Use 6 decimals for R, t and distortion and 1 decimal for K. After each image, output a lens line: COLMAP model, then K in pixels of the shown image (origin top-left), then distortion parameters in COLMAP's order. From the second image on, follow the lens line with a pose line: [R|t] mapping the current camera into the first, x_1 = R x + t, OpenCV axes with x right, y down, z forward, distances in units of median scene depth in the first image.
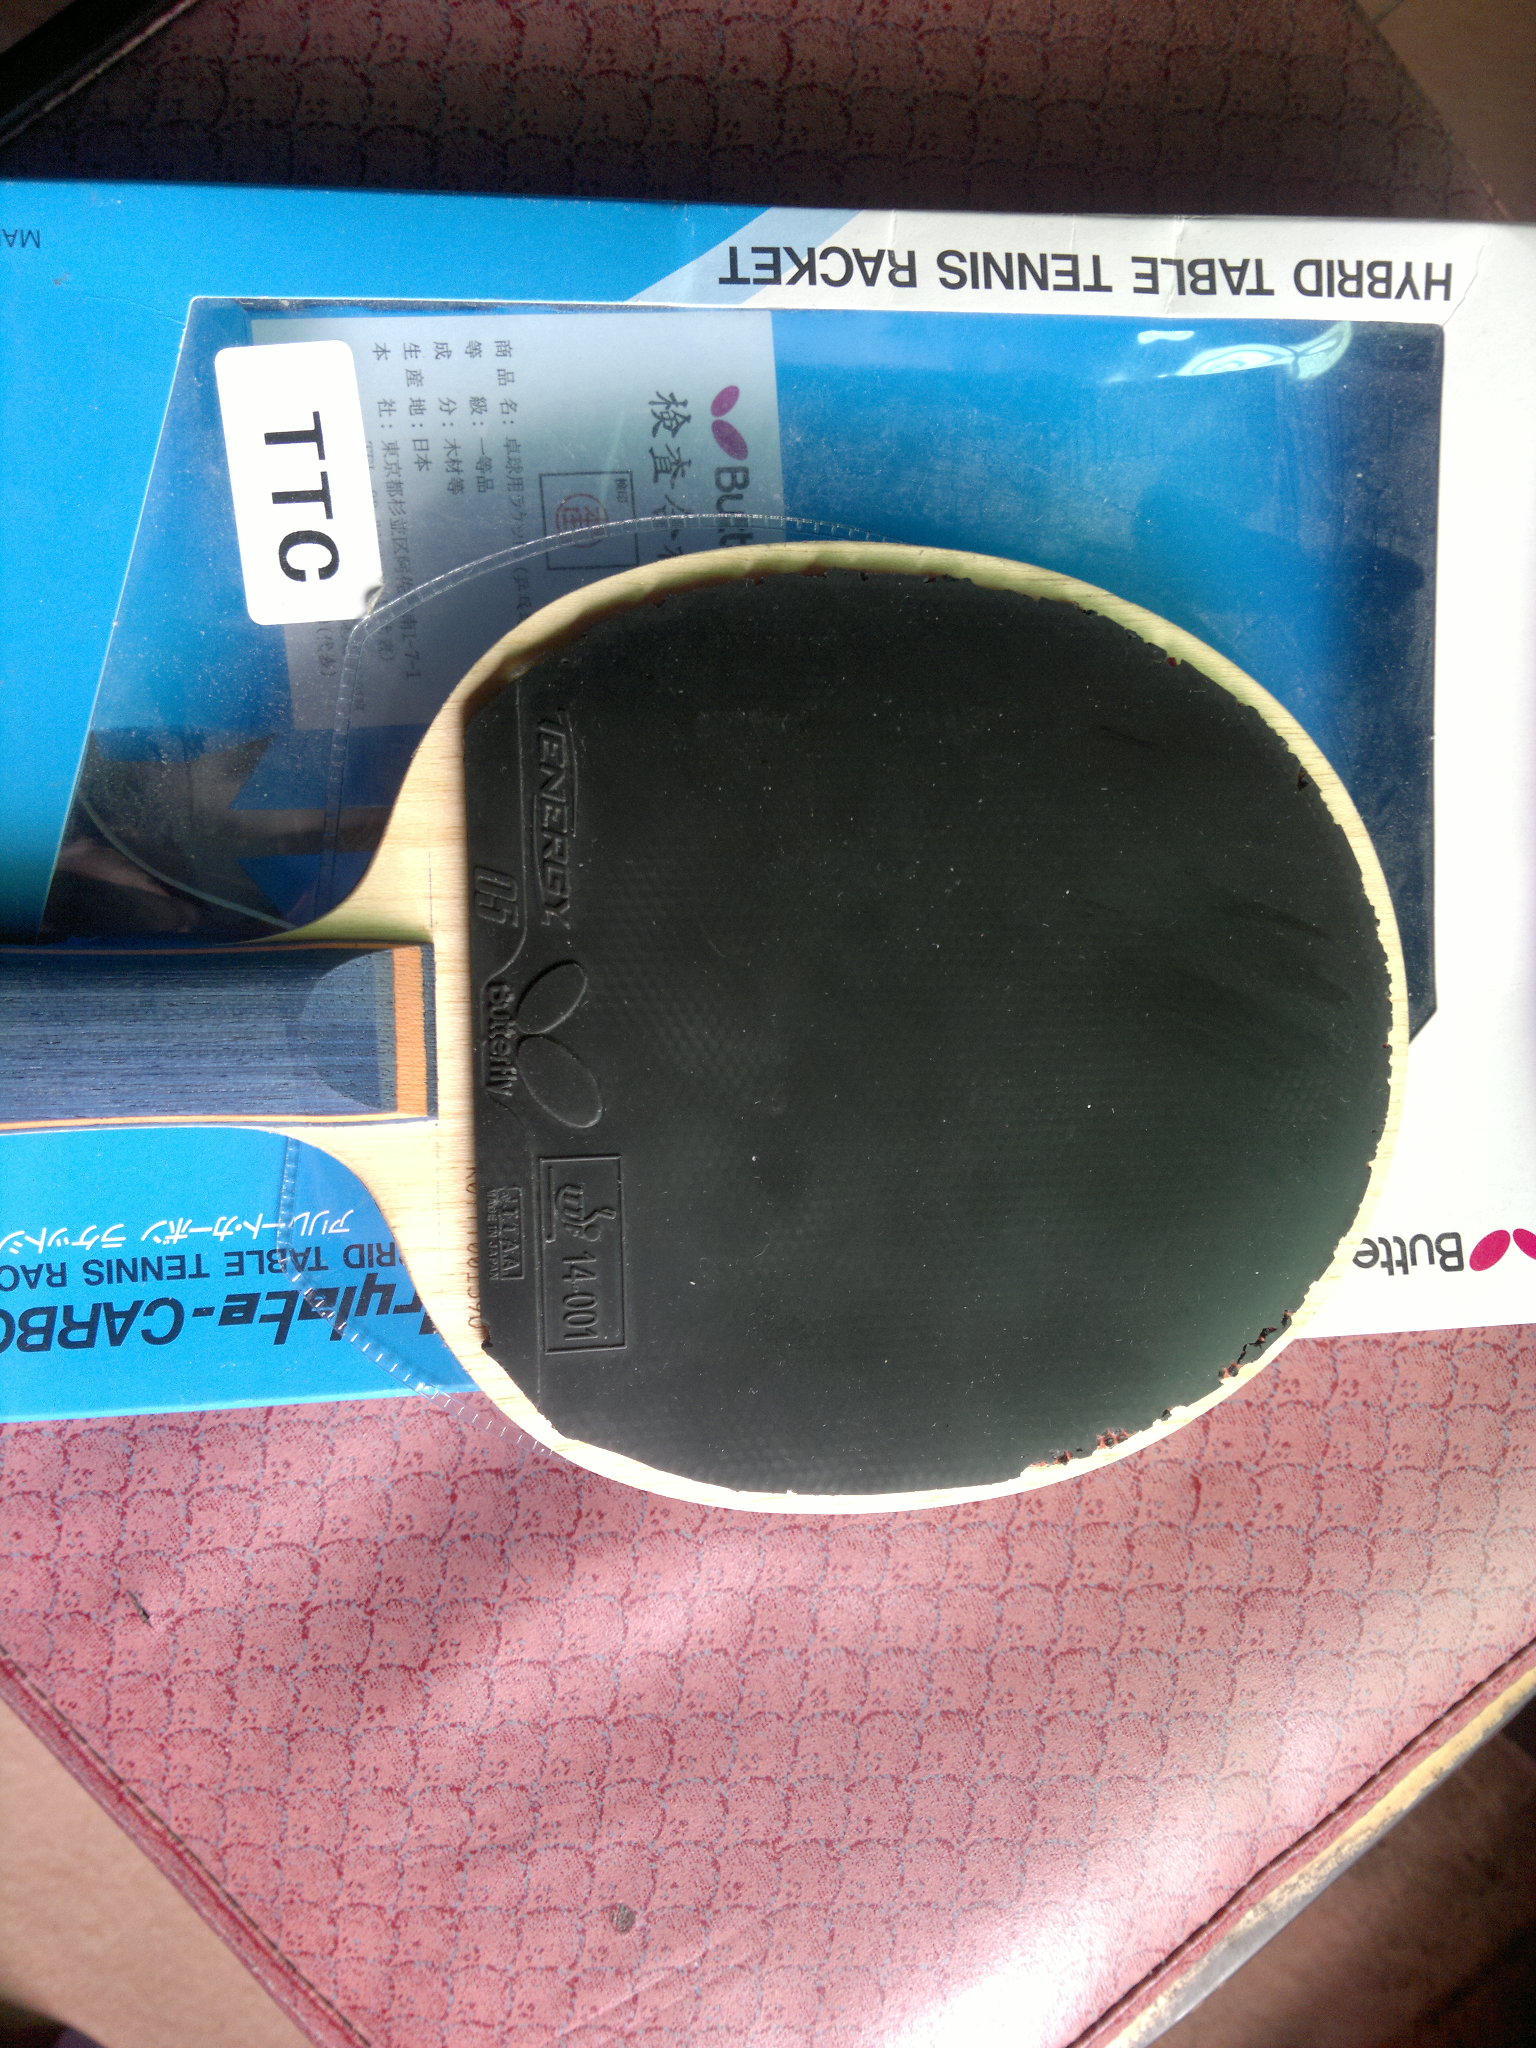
lens RADIAL K [[1797.6, 0, 804.1], [0, 1797.6, 1039.5], [0, 0, 1]] dist [0.044719, -0.125421]
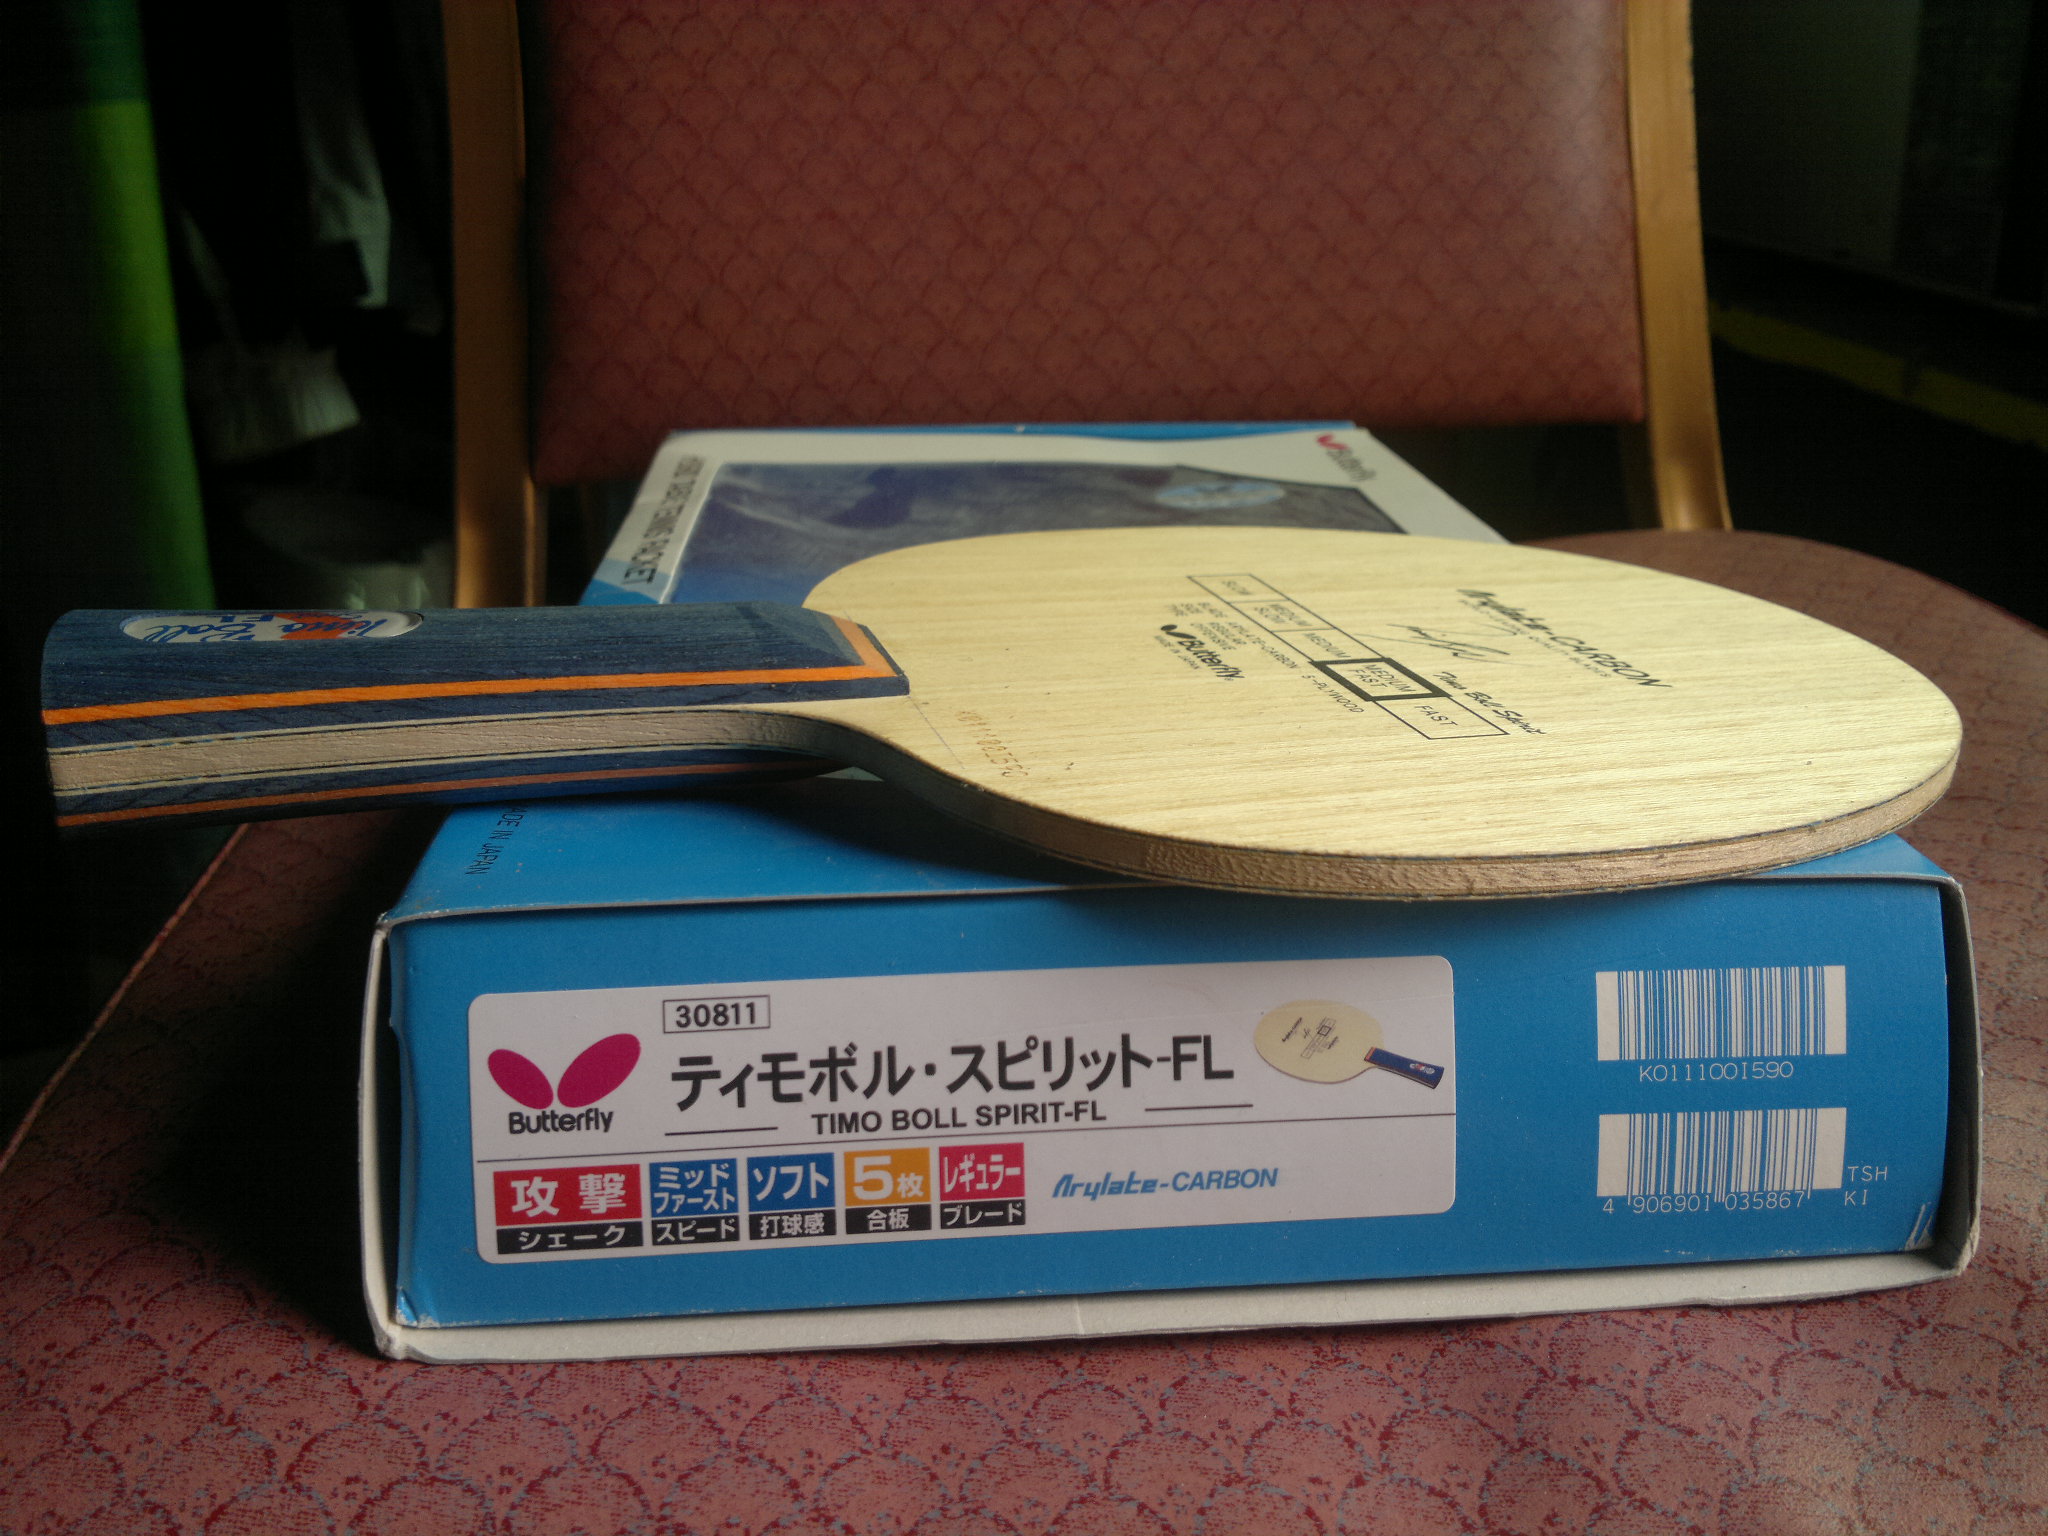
lens RADIAL K [[1797.6, 0, 1047.9], [0, 1797.6, 762.1], [0, 0, 1]] dist [0.044719, -0.125421]
pose [[0.539011, -0.439624, 0.718469, -0.782977], [0.830824, 0.137180, -0.539363, 0.380311], [0.138558, 0.887644, 0.439192, 0.511640]]
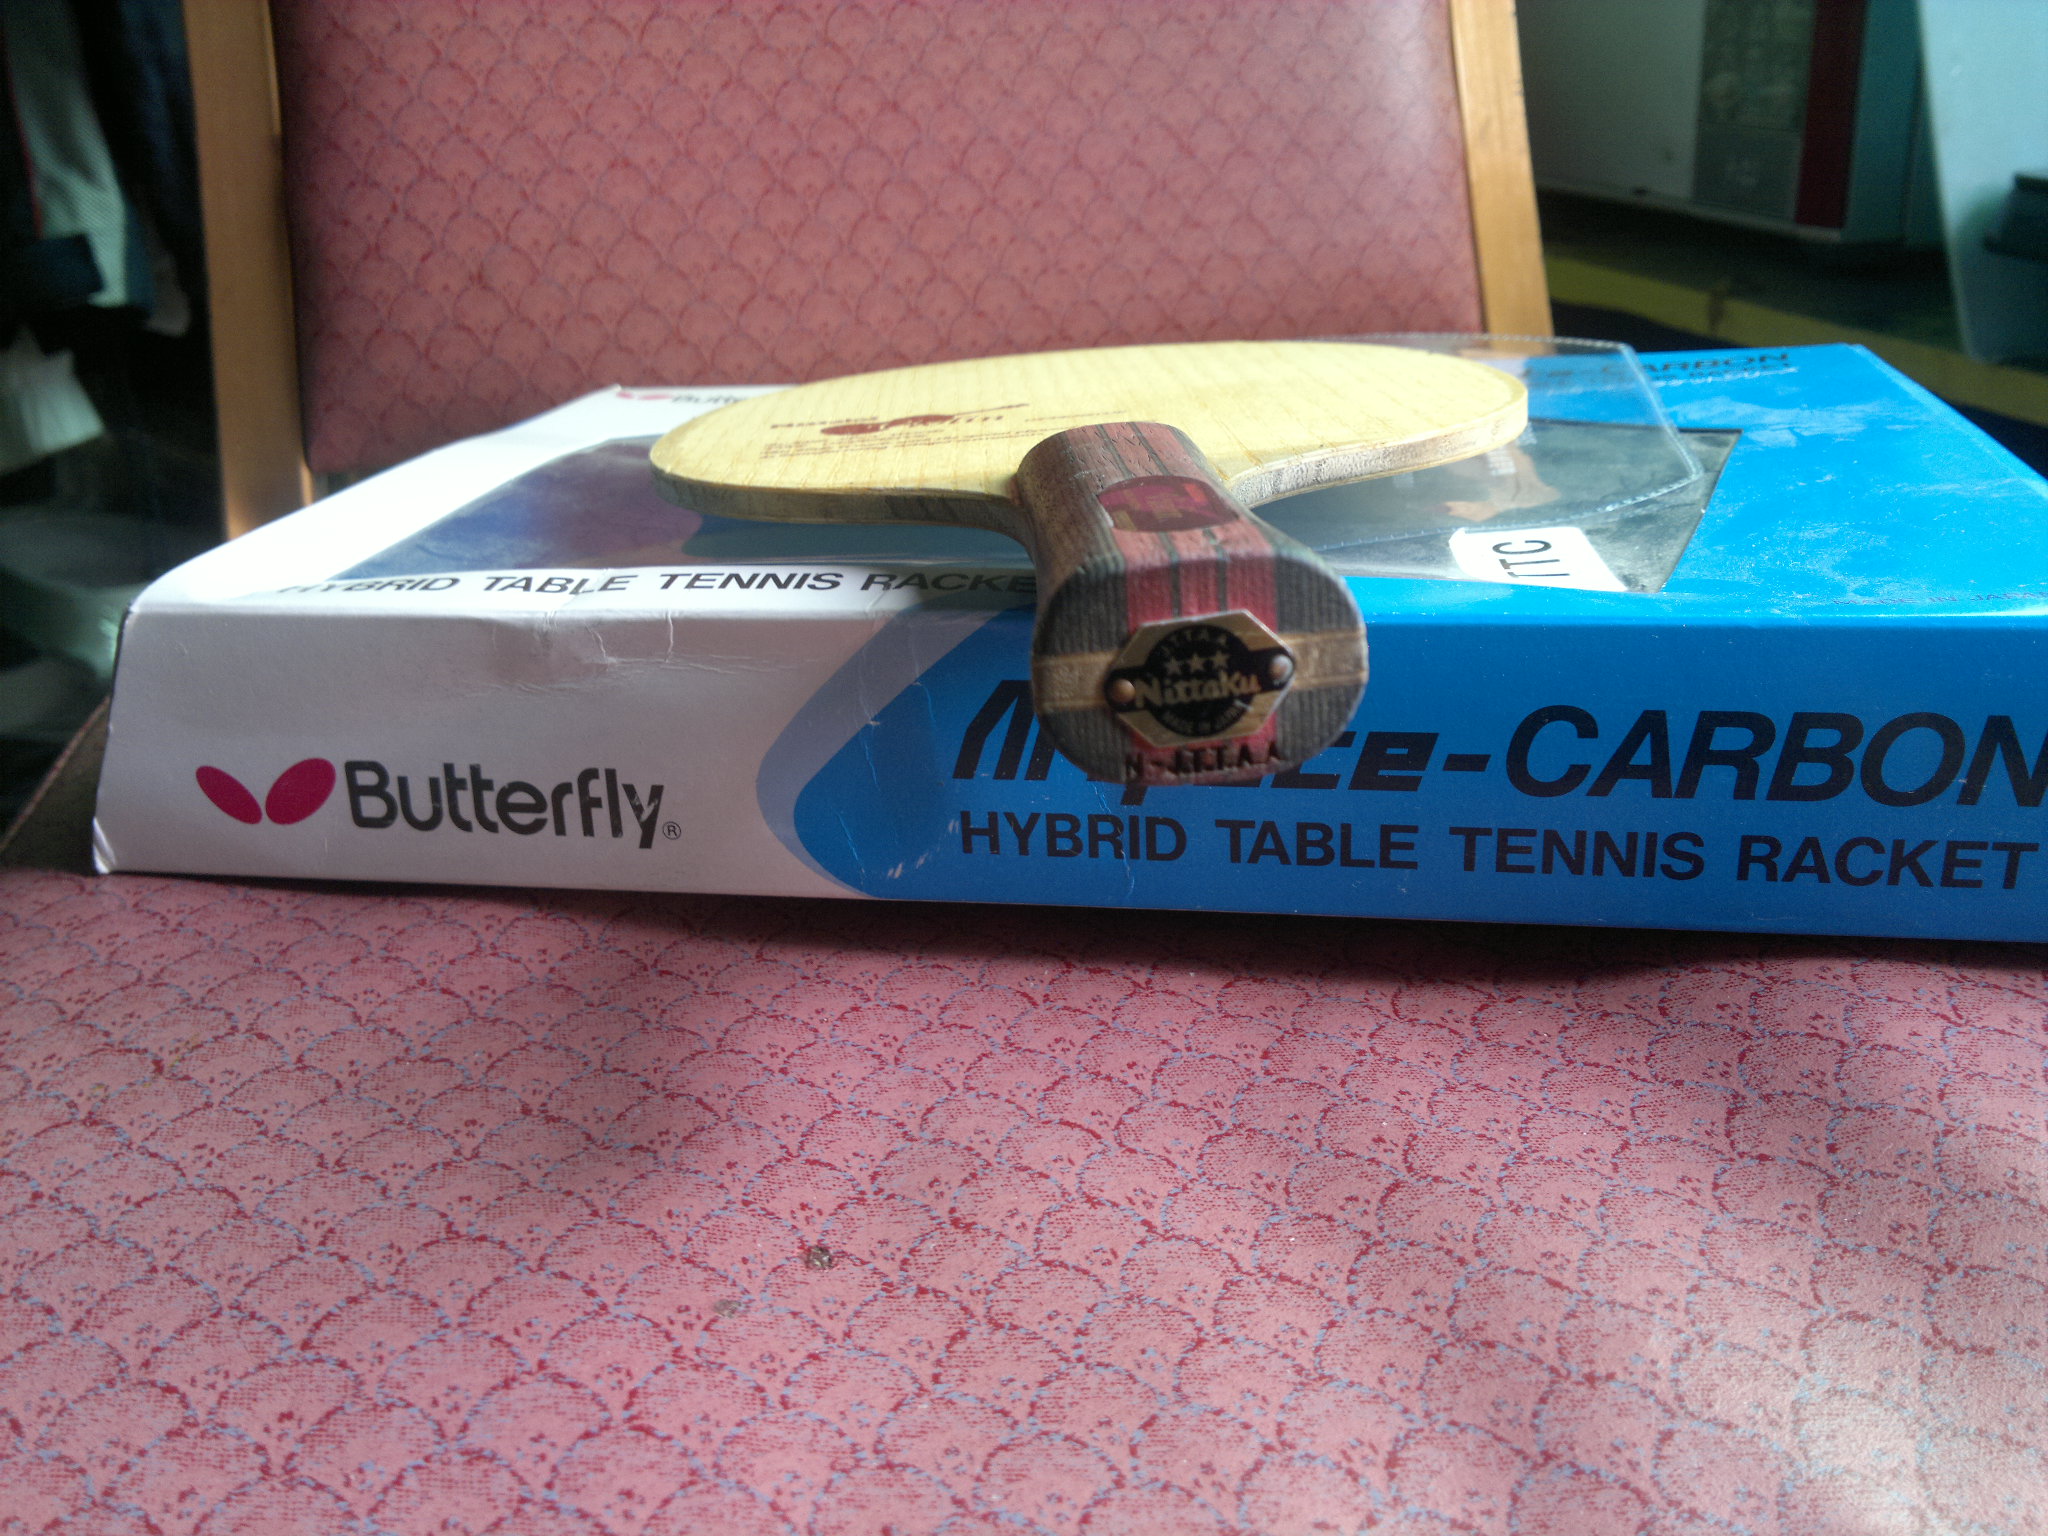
lens RADIAL K [[1797.6, 0, 1050.6], [0, 1797.6, 756.2], [0, 0, 1]] dist [0.044719, -0.125421]
pose [[0.434852, -0.471359, 0.767283, -0.735791], [0.888411, 0.085406, -0.451034, 0.310536], [0.147069, 0.877796, 0.455900, 0.558940]]
